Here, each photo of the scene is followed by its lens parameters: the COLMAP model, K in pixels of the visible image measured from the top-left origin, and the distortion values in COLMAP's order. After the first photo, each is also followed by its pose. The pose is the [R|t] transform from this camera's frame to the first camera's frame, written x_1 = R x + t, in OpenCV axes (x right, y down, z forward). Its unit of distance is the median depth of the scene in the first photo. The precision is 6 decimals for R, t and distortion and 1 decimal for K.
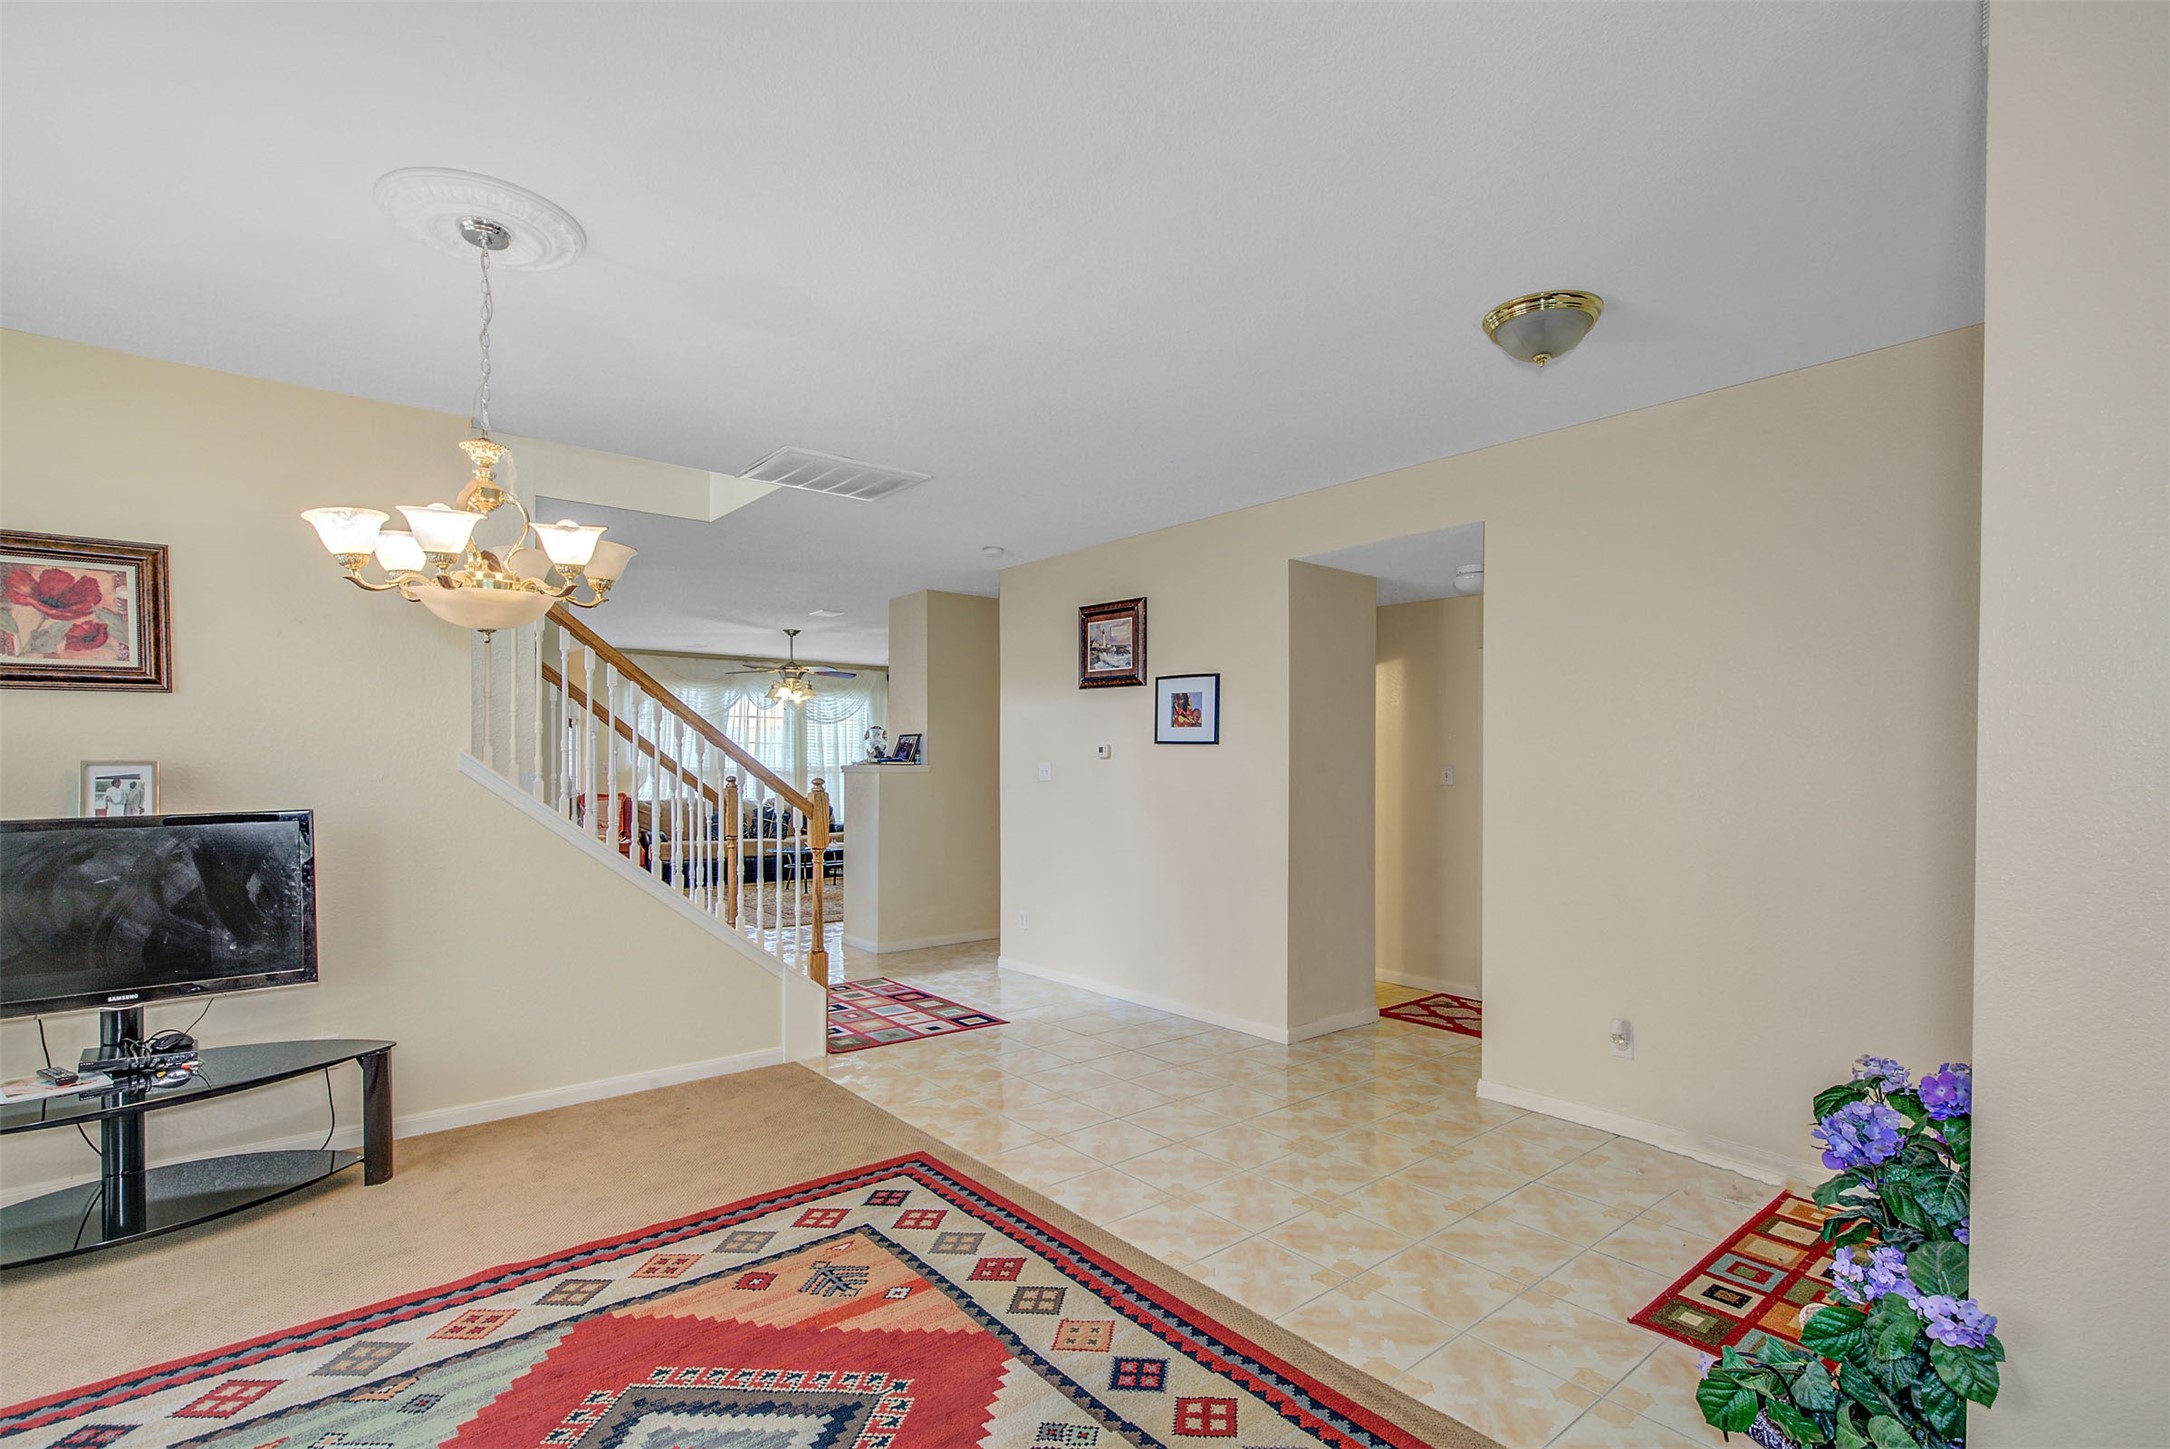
lens RADIAL K [[1016.5, 0, 1086.9], [0, 1016.5, 736.7], [0, 0, 1]] dist [-0.000731, -0.000162]
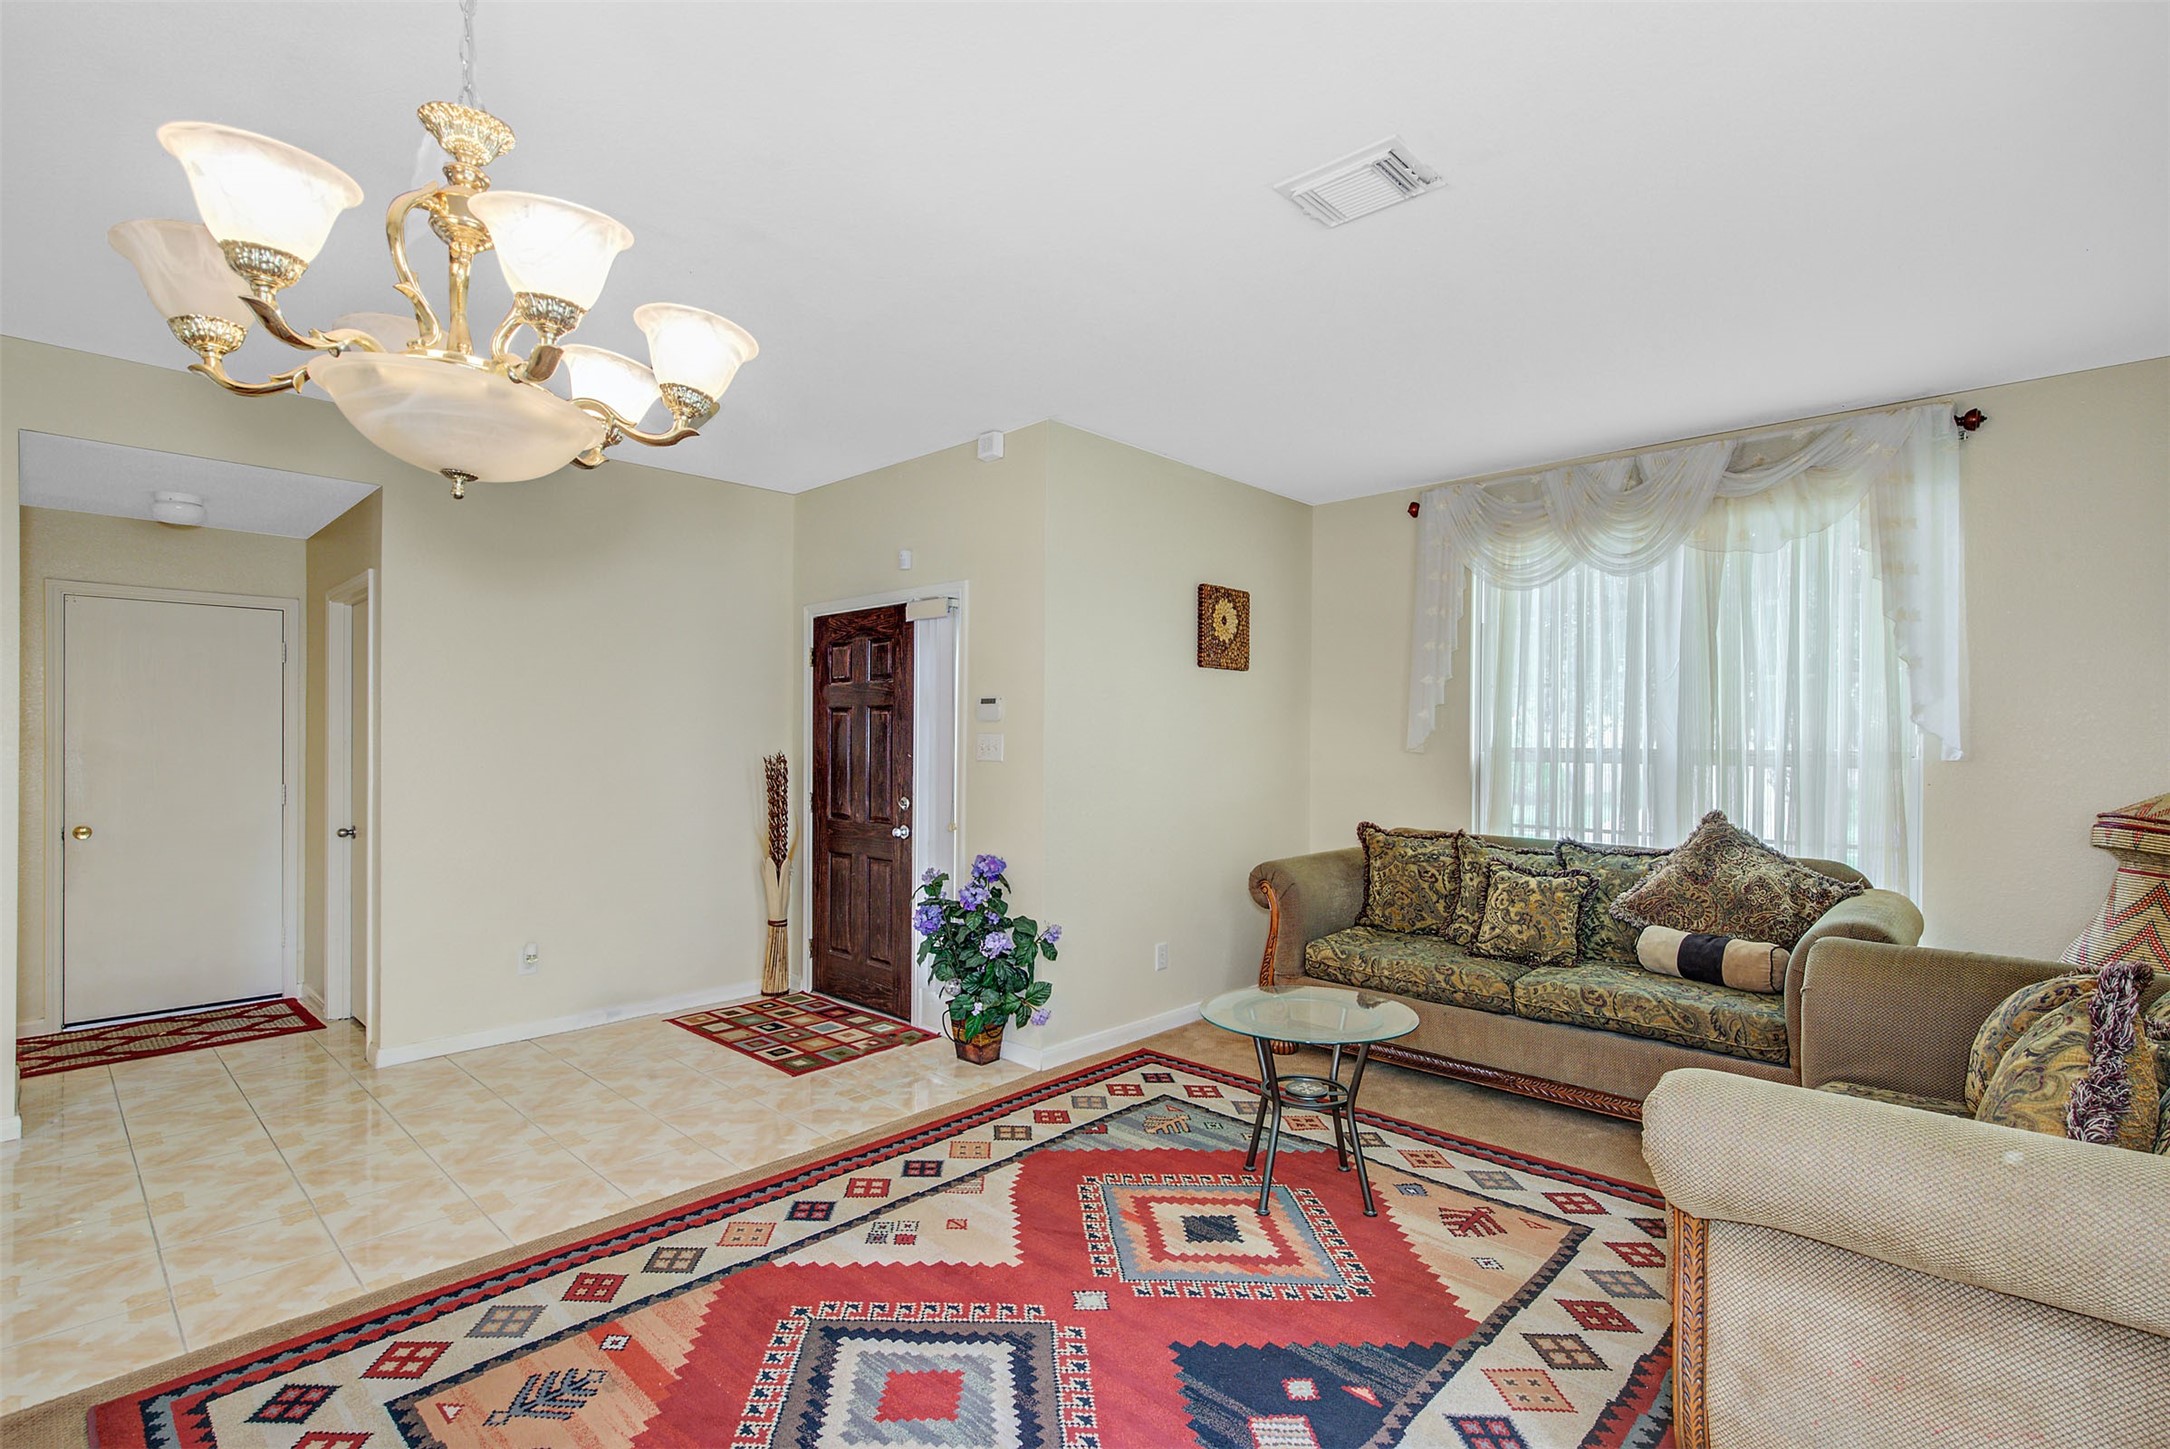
lens RADIAL K [[1008.8, 0, 1107.8], [0, 1008.8, 736.2], [0, 0, 1]] dist [-0.003119, -0.000190]
pose [[-0.144754, 0.001074, 0.989467, -1.107880], [-0.034887, 0.999372, -0.006188, 0.022618], [-0.988852, -0.035415, -0.144626, 0.736341]]
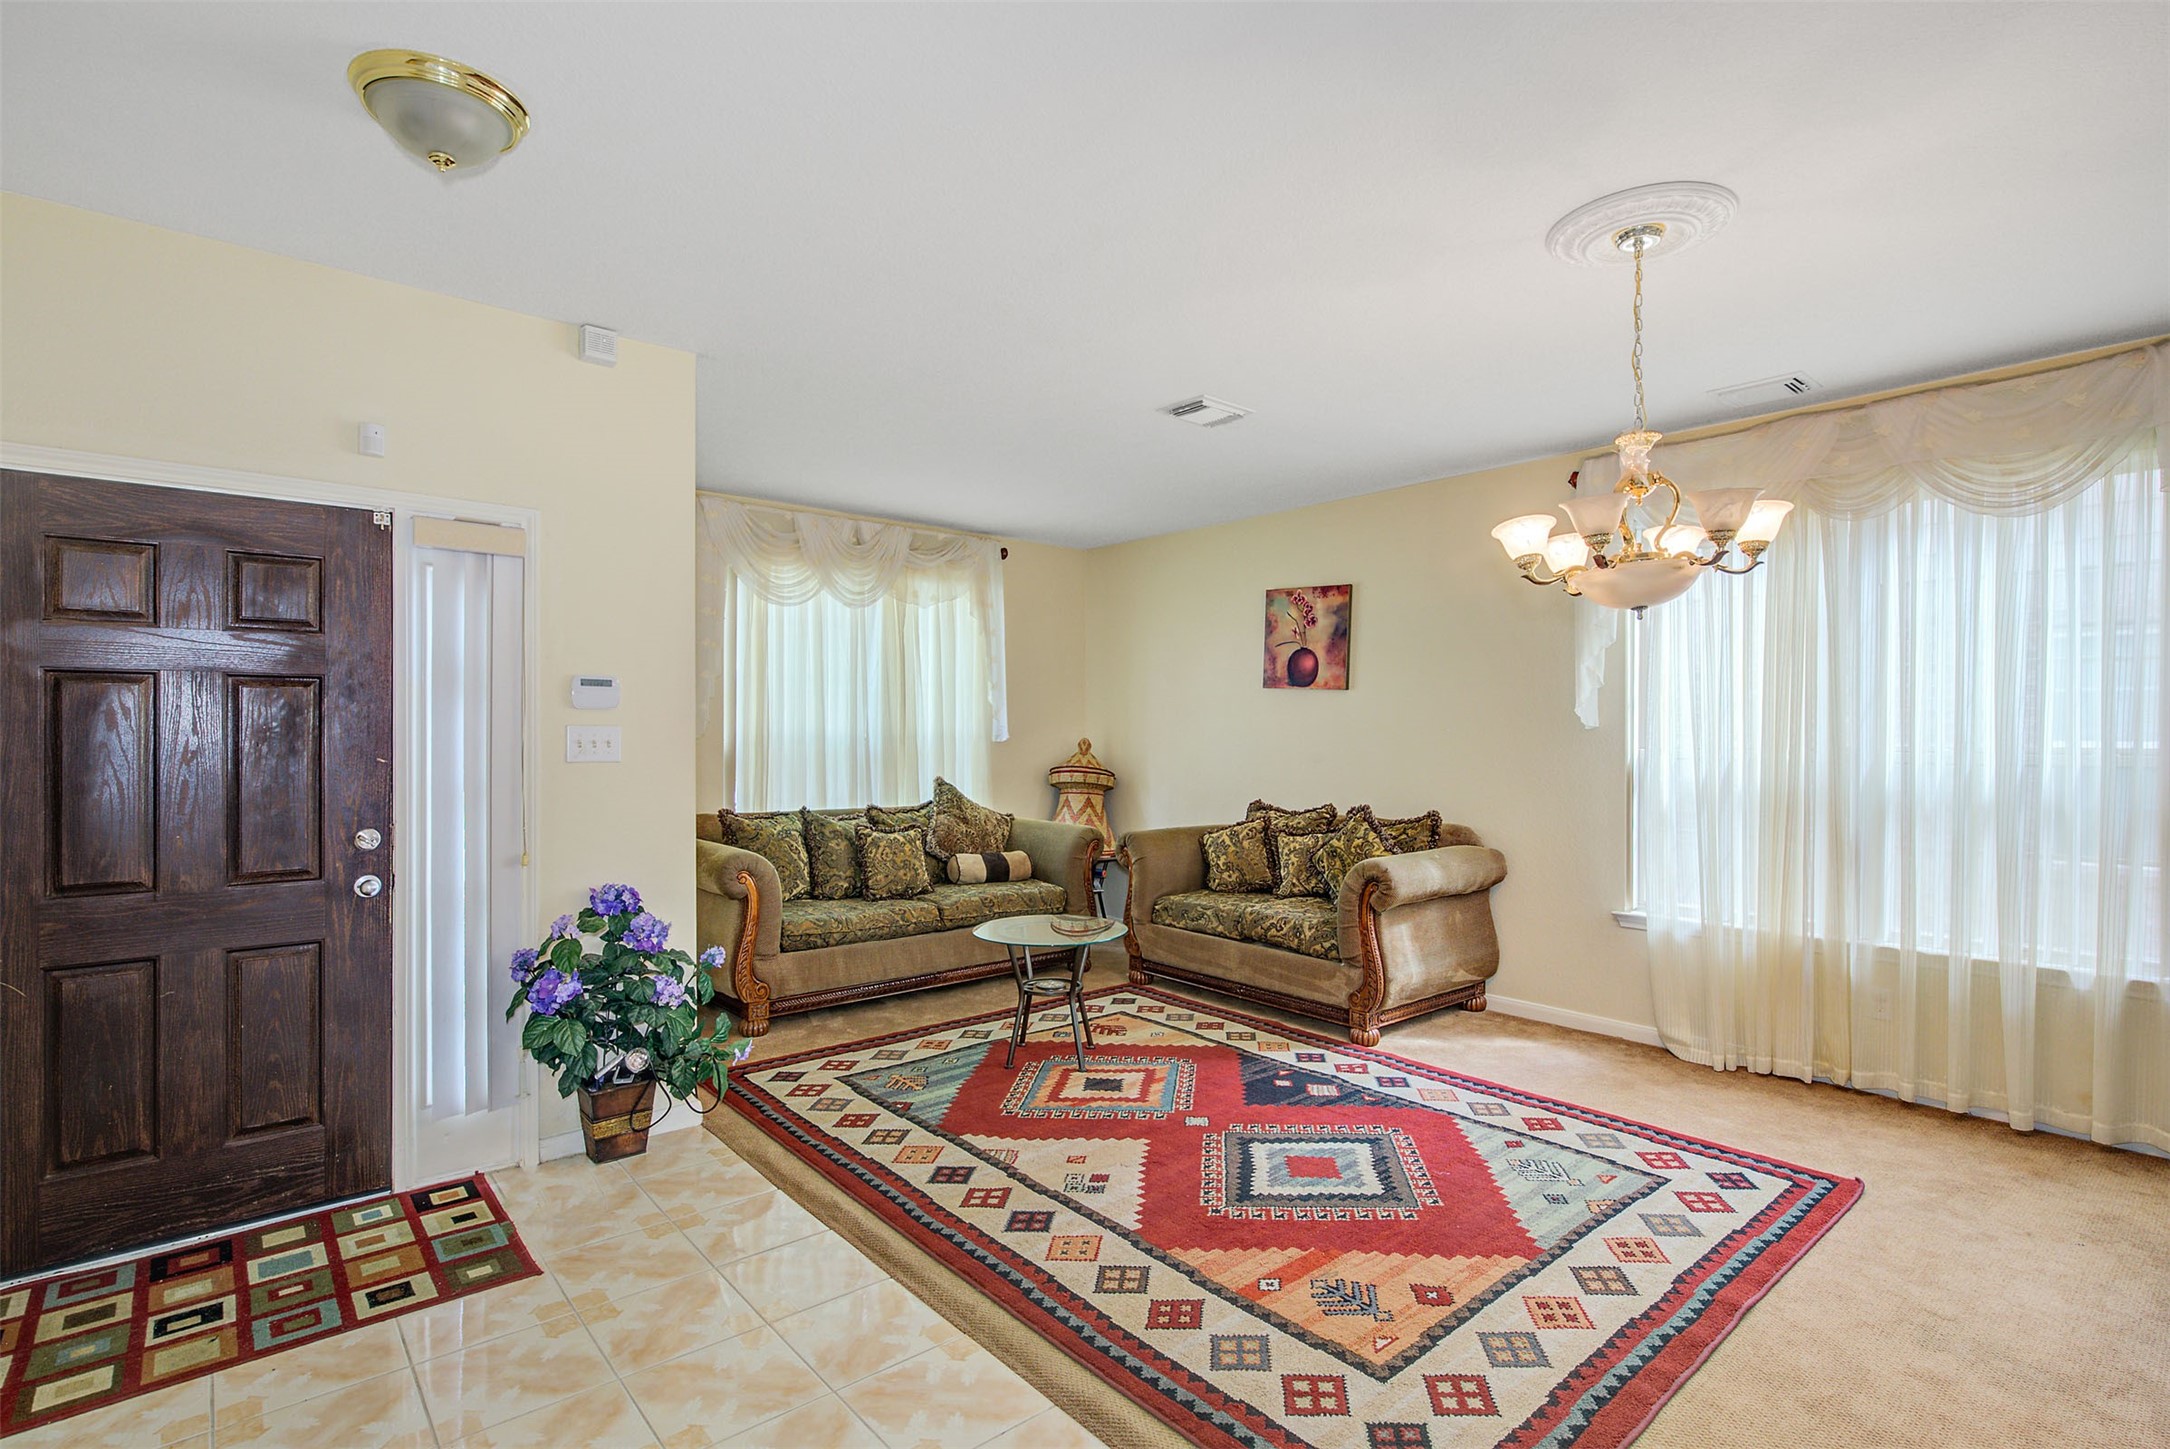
lens RADIAL K [[1016.5, 0, 1086.9], [0, 1016.5, 736.7], [0, 0, 1]] dist [-0.000731, -0.000162]
pose [[-0.999842, -0.005466, -0.016885, 0.005288], [-0.005055, 0.999691, -0.024335, 0.056611], [0.017013, -0.024246, -0.999561, 1.989689]]
